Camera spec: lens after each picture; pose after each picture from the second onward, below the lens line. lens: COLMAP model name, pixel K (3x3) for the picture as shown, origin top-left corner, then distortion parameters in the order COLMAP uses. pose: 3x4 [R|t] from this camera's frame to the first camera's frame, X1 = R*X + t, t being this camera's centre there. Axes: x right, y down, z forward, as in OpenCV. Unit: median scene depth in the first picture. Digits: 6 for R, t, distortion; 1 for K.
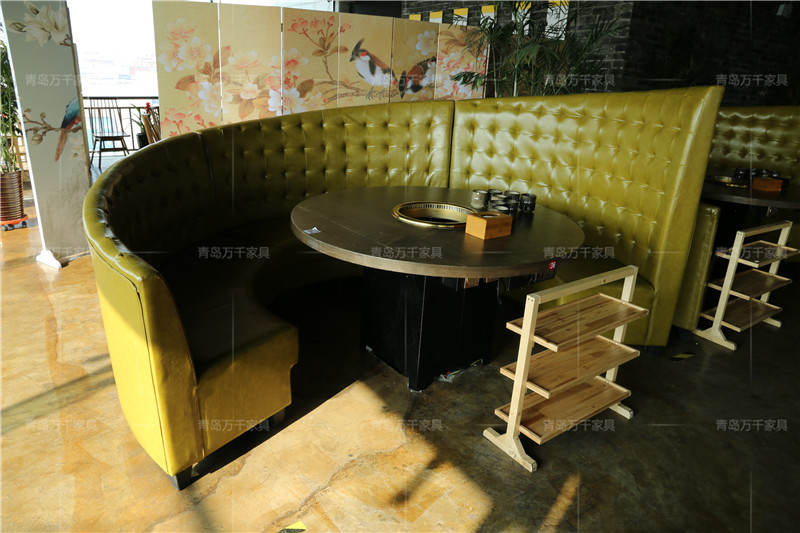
lens RADIAL K [[543.3, 0, 400.0], [0, 543.3, 266.5], [0, 0, 1]] dist [-0.119026, 0.083393]
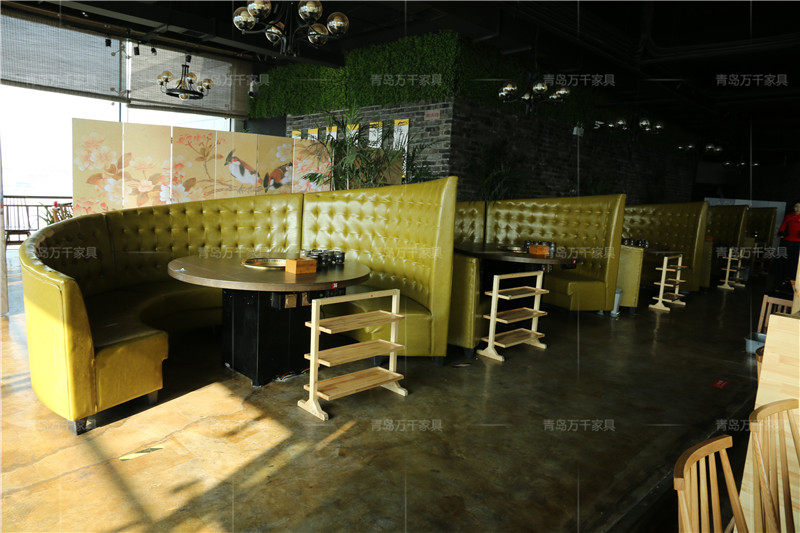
lens RADIAL K [[543.3, 0, 400.0], [0, 543.3, 266.5], [0, 0, 1]] dist [-0.119026, 0.083393]
pose [[0.986940, -0.018768, 0.159991, 0.128723], [0.049145, 0.980921, -0.188093, 0.147081], [-0.153408, 0.193499, 0.969032, -0.337021]]
